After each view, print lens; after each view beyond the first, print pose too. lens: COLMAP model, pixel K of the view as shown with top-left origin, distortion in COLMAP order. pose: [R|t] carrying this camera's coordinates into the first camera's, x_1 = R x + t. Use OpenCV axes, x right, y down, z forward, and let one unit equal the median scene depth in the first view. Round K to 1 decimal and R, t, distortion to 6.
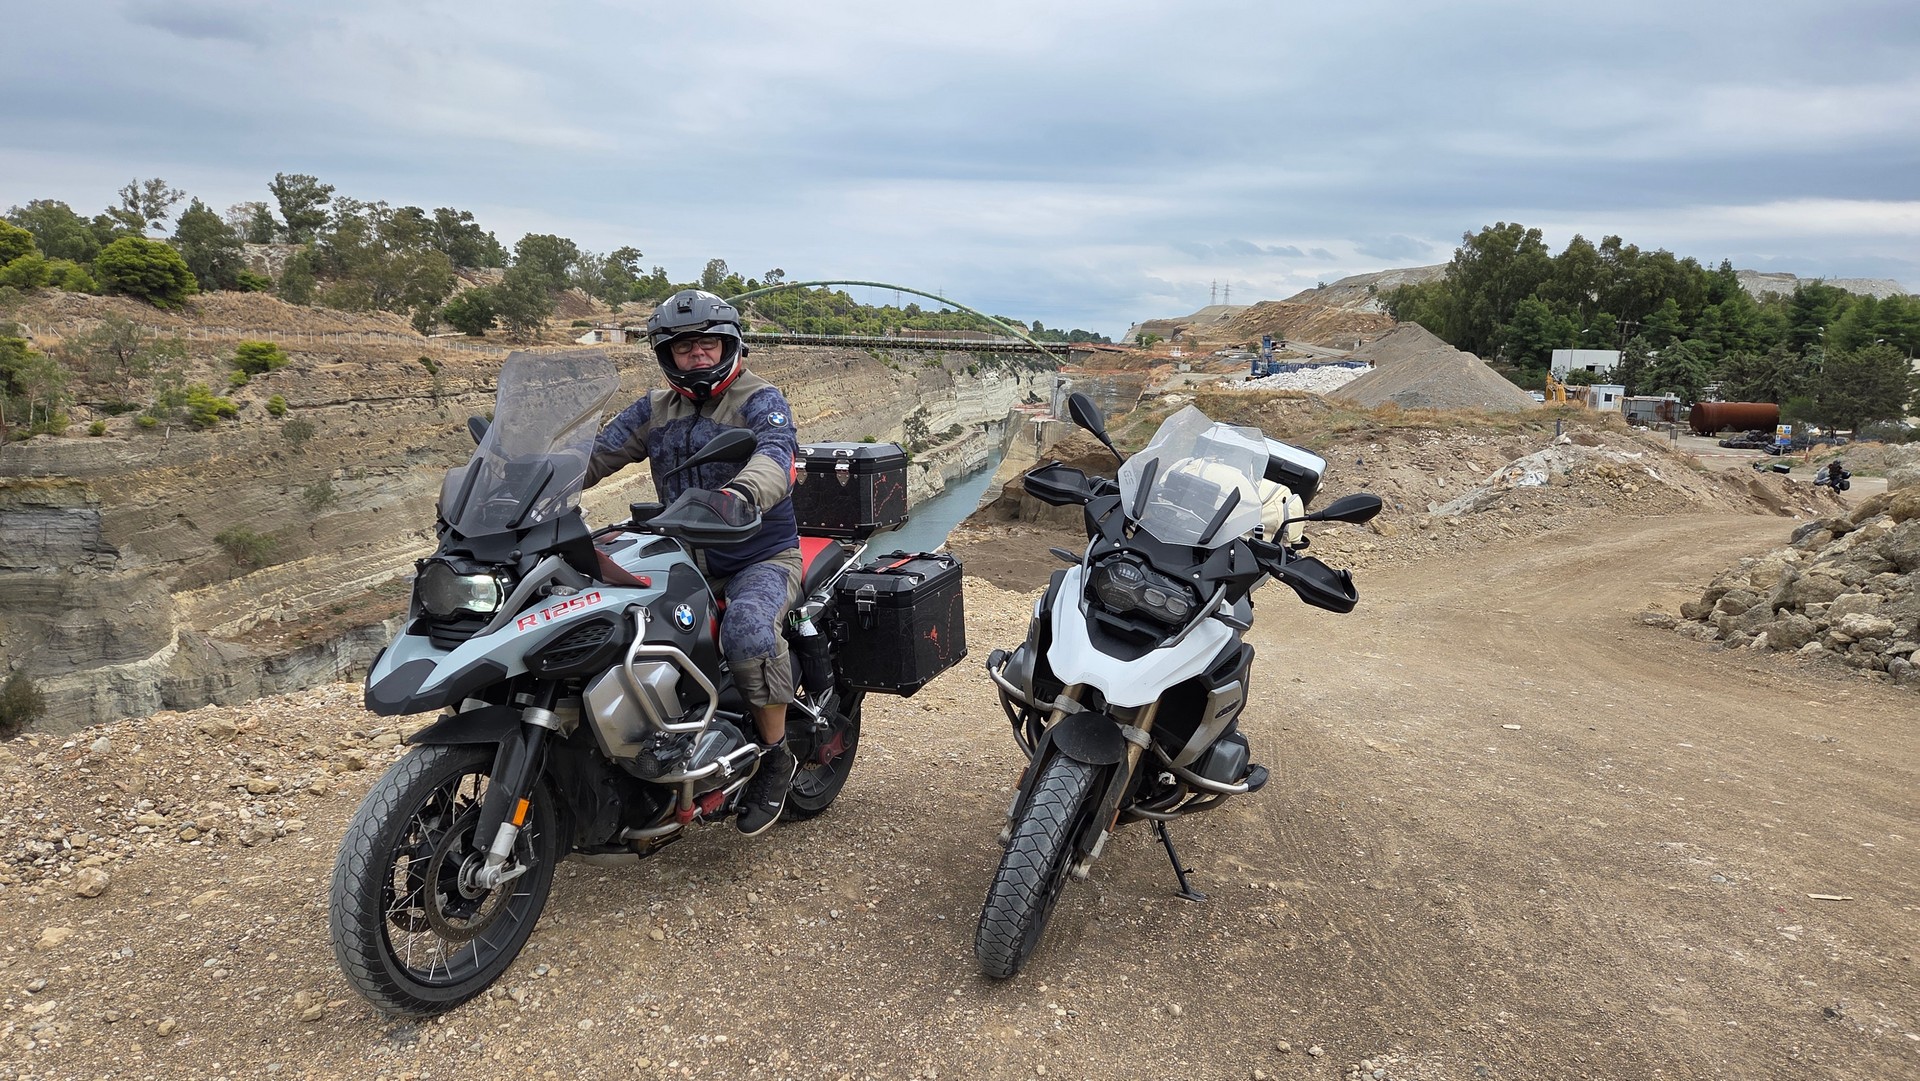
lens RADIAL K [[1290.8, 0, 960.0], [0, 1290.8, 540.5], [0, 0, 1]] dist [0.069539, -0.063048]
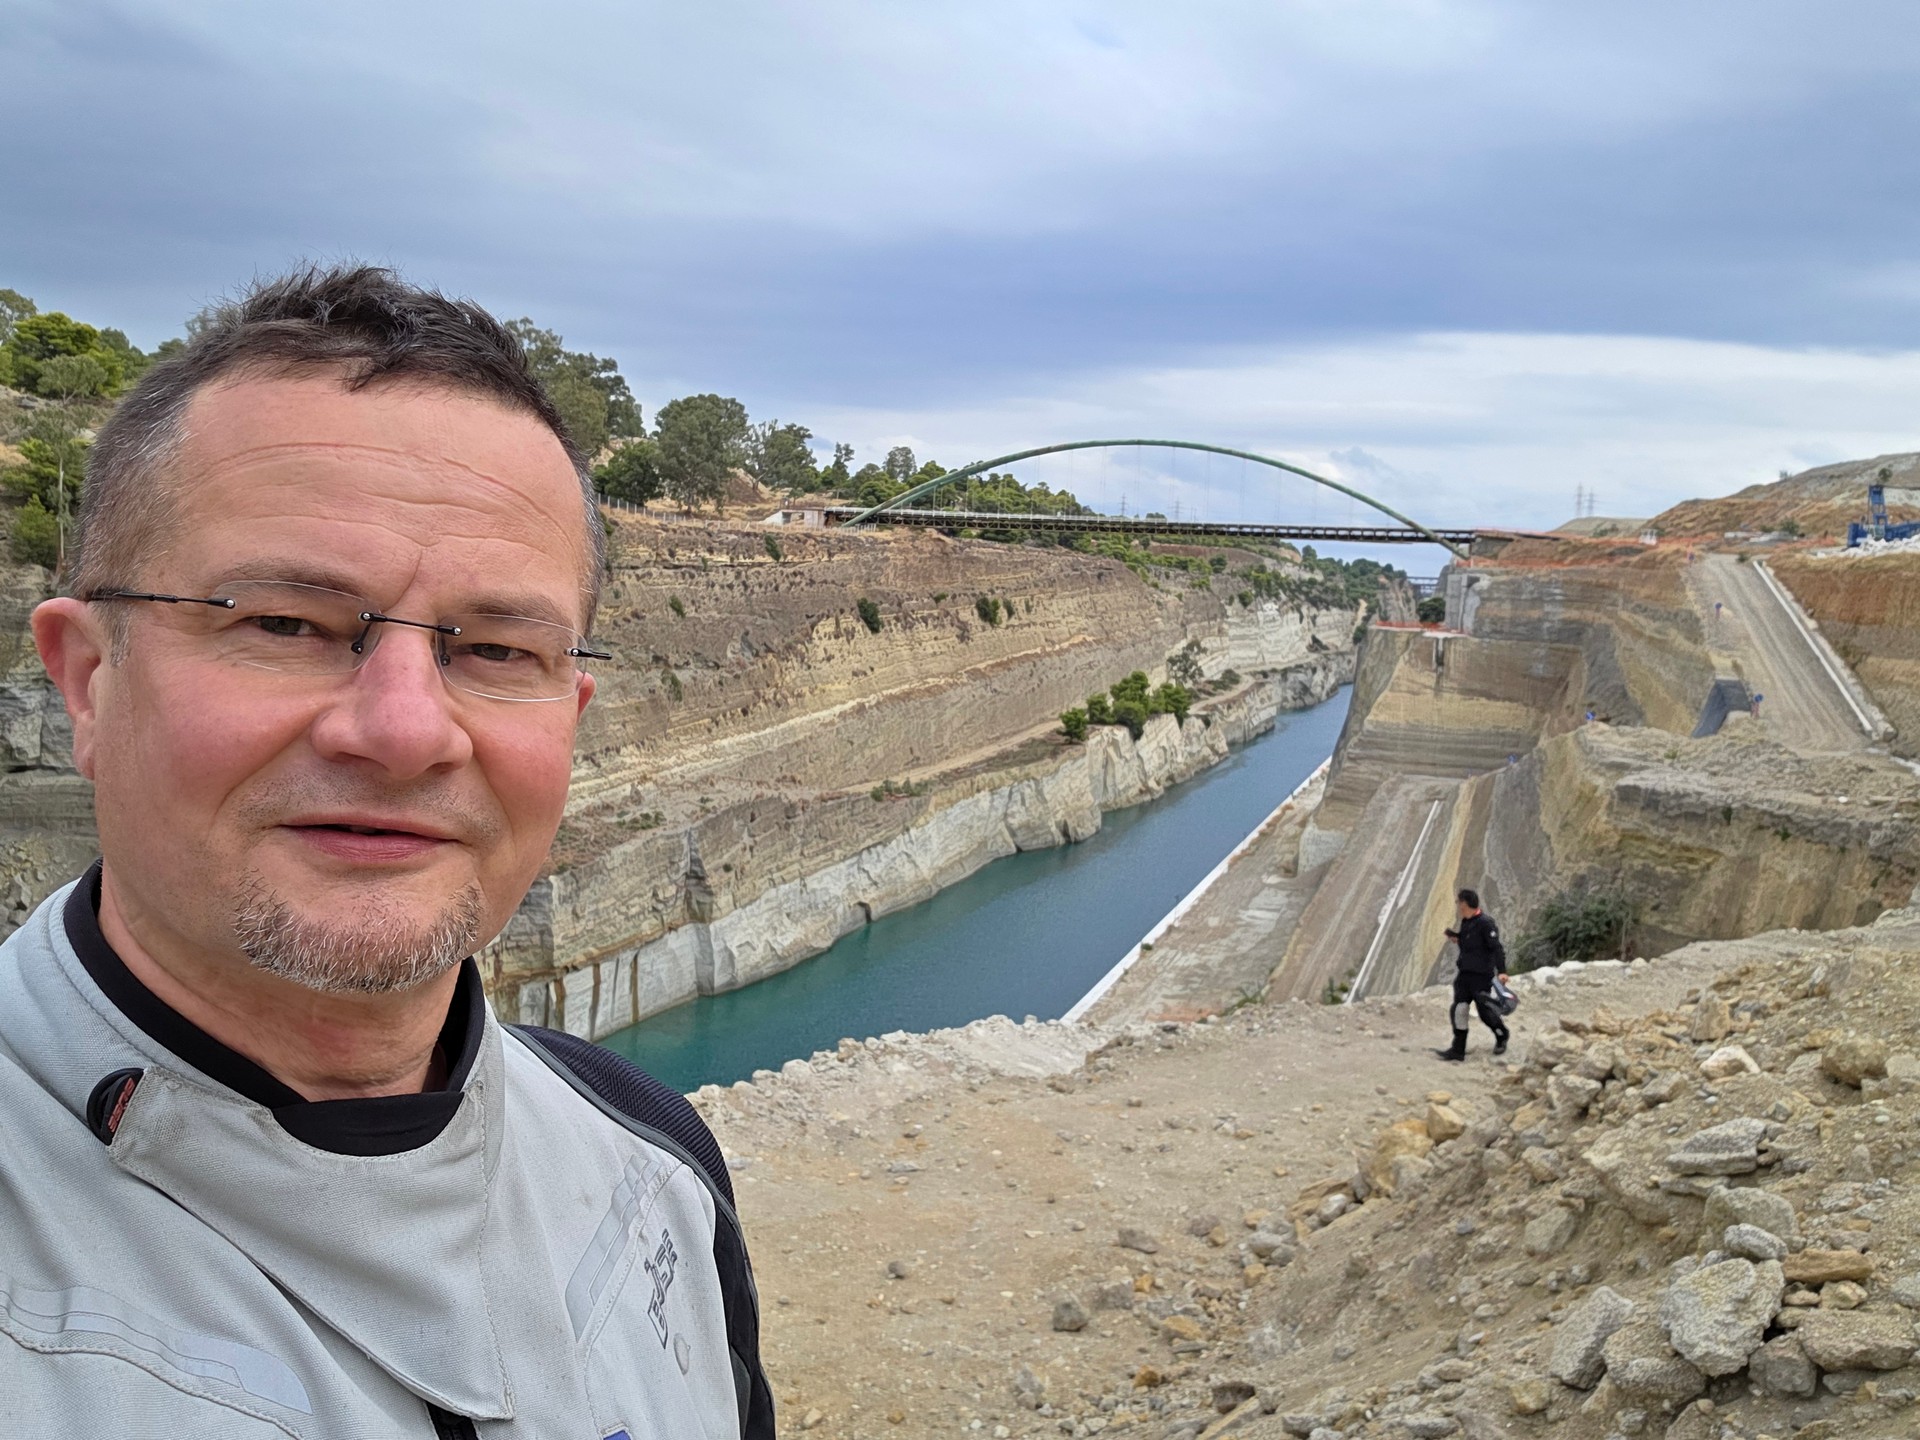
lens RADIAL K [[1724.5, 0, 953.0], [0, 1724.5, 715.1], [0, 0, 1]] dist [0.166006, -0.451233]
pose [[0.991966, 0.021267, -0.124707, -0.114326], [-0.030738, 0.996745, -0.074522, 0.034818], [0.122716, 0.077757, 0.989391, 0.124403]]
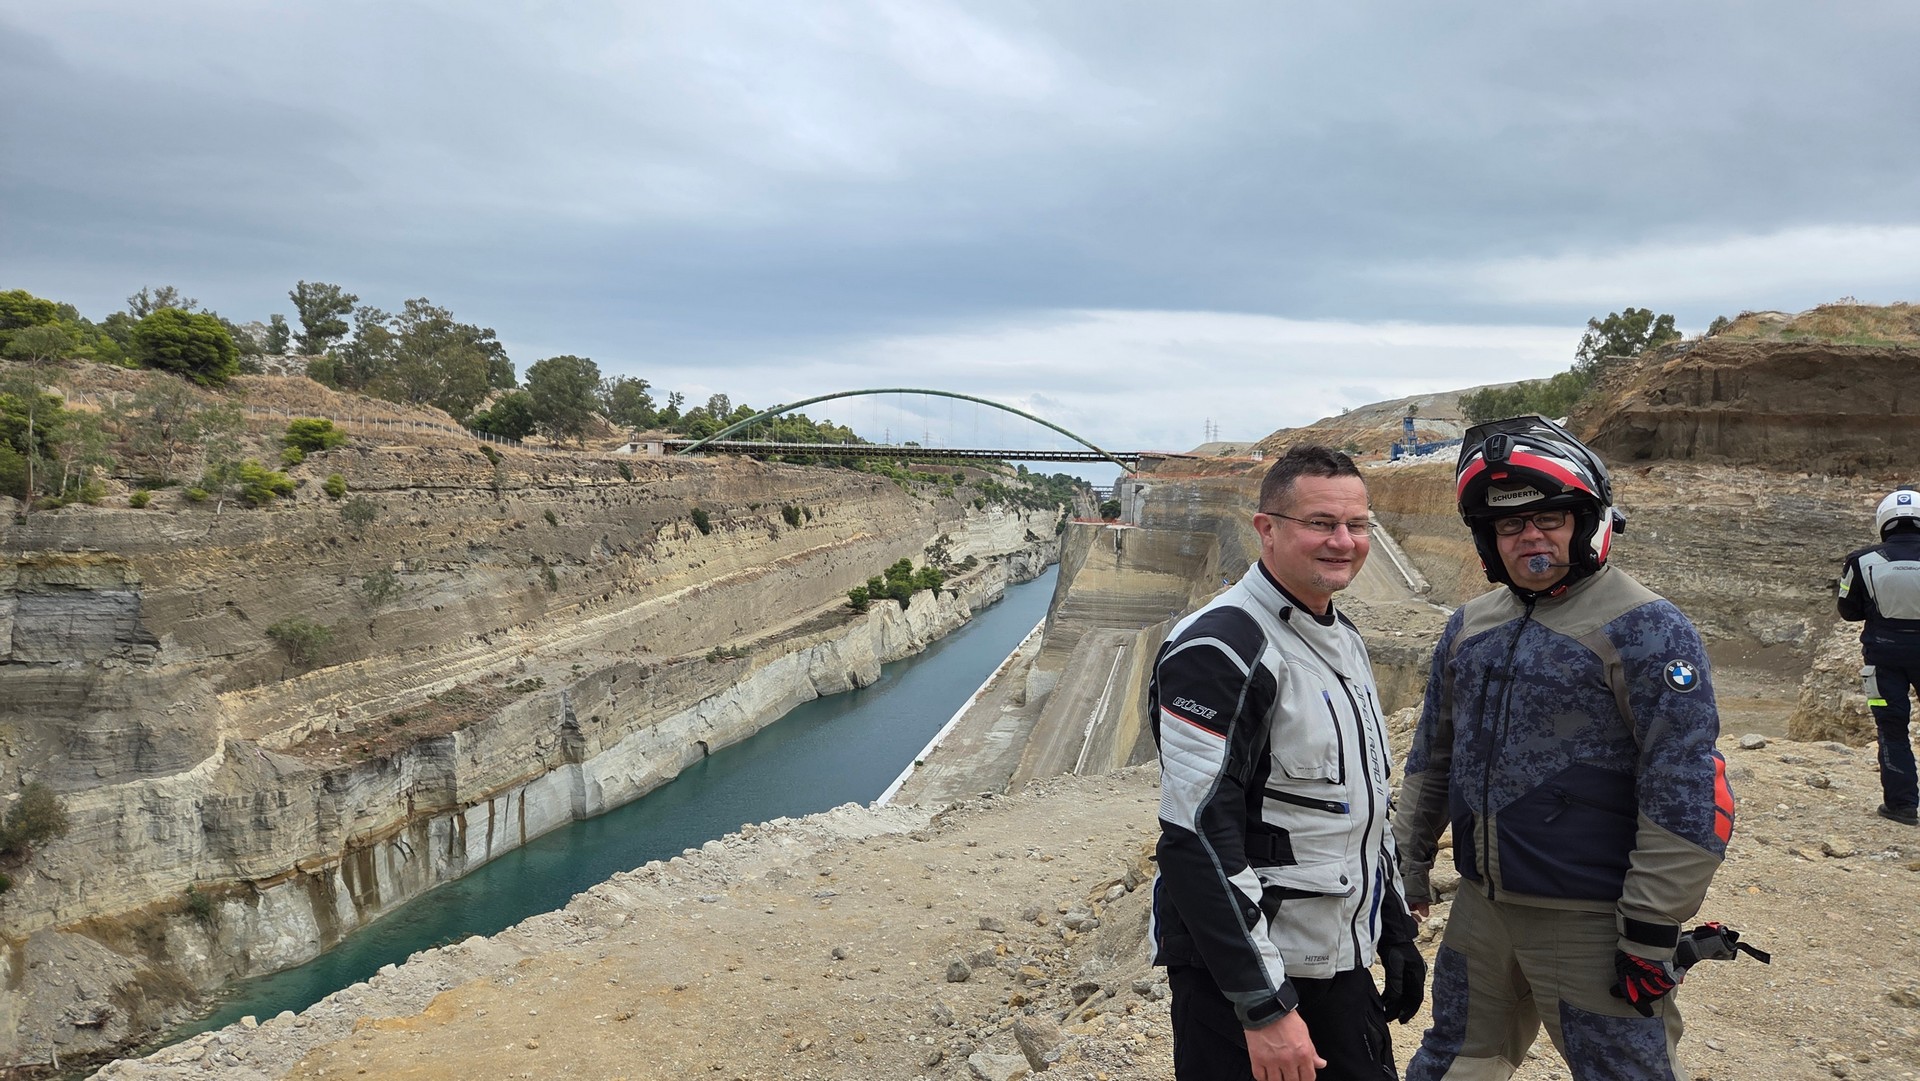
lens RADIAL K [[1294.8, 0, 966.3], [0, 1294.8, 521.6], [0, 0, 1]] dist [0.075926, -0.071929]
pose [[0.999465, -0.007852, 0.031749, -0.119358], [0.011933, 0.991380, -0.130471, 0.036350], [-0.030451, 0.130780, 0.990944, 0.113644]]
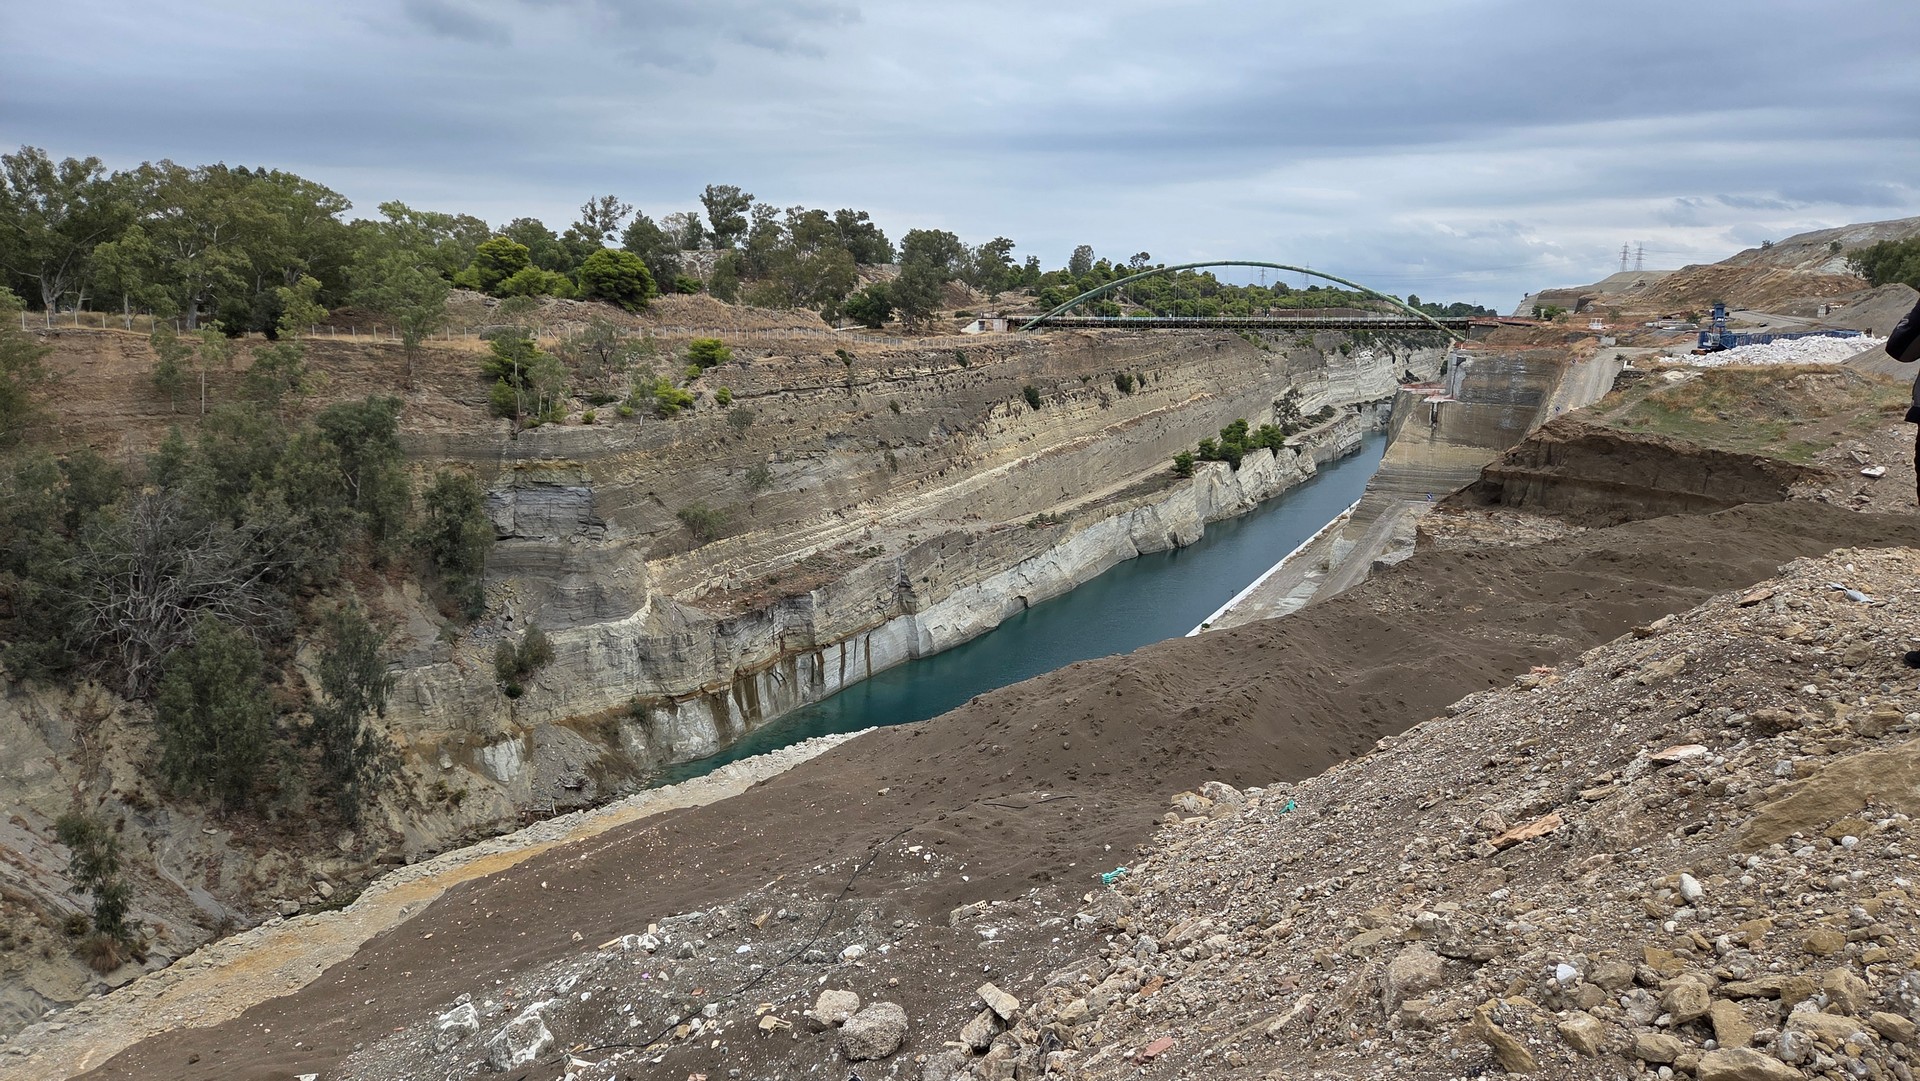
lens RADIAL K [[1292.2, 0, 971.0], [0, 1292.2, 538.4], [0, 0, 1]] dist [0.088811, -0.103372]
pose [[0.966324, 0.018125, -0.256689, -0.029612], [-0.015413, 0.999802, 0.012574, 0.001045], [0.256866, -0.008194, 0.966412, -0.014096]]
